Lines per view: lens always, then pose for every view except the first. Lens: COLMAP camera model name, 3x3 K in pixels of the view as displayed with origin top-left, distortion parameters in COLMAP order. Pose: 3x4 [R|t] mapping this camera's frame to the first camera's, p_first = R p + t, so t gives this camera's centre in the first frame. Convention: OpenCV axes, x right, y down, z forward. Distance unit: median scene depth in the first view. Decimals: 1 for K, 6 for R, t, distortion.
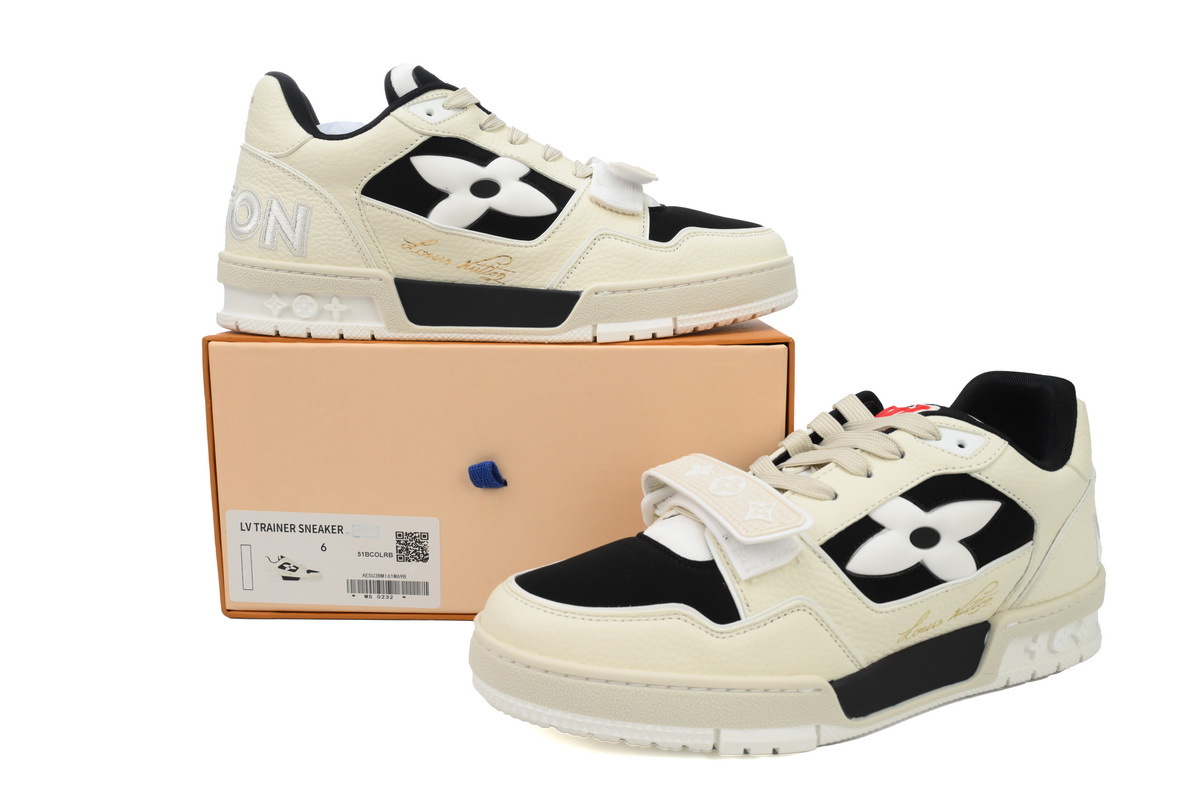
lens RADIAL K [[982.4, 0, 598.2], [0, 982.4, 395.3], [0, 0, 1]] dist [0.013474, -0.005834]
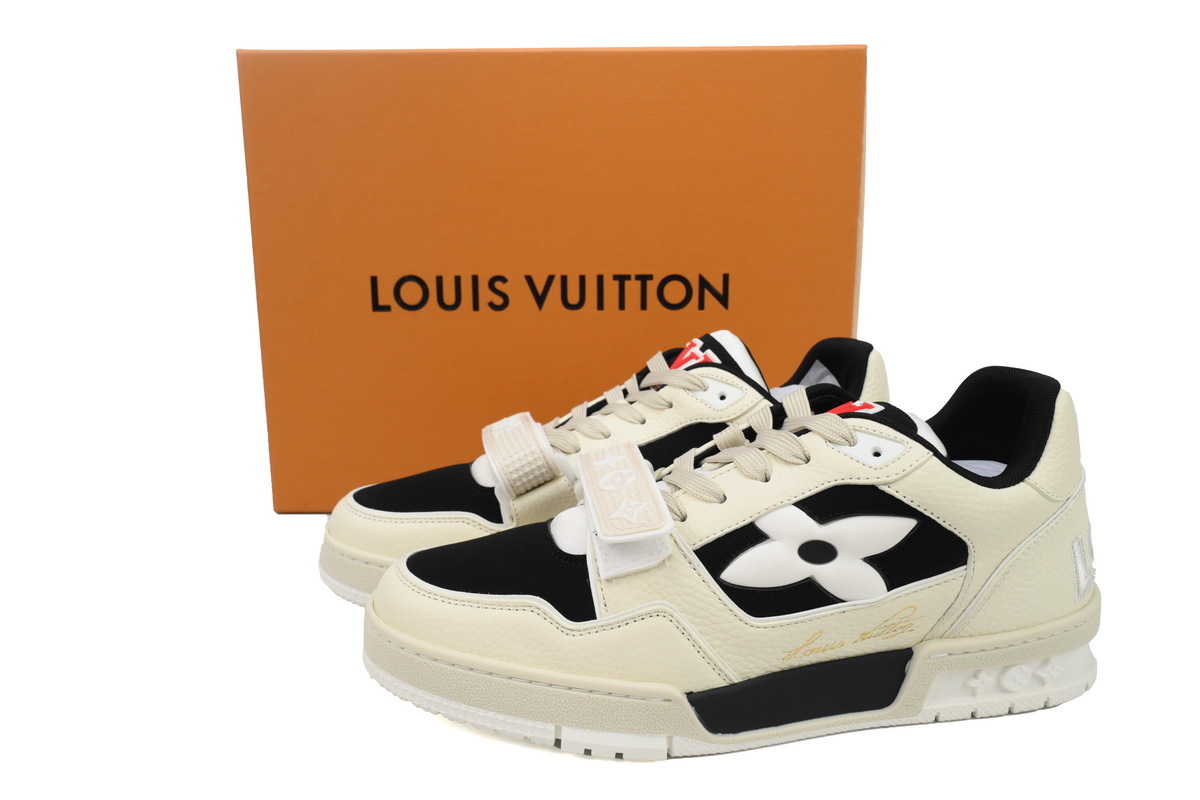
lens RADIAL K [[982.4, 0, 600.5], [0, 982.4, 404.0], [0, 0, 1]] dist [0.013474, -0.005834]
pose [[0.957501, 0.050513, -0.283973, 0.394552], [-0.032745, 0.997217, 0.066972, -0.047408], [0.286566, -0.054827, 0.956490, 0.076261]]
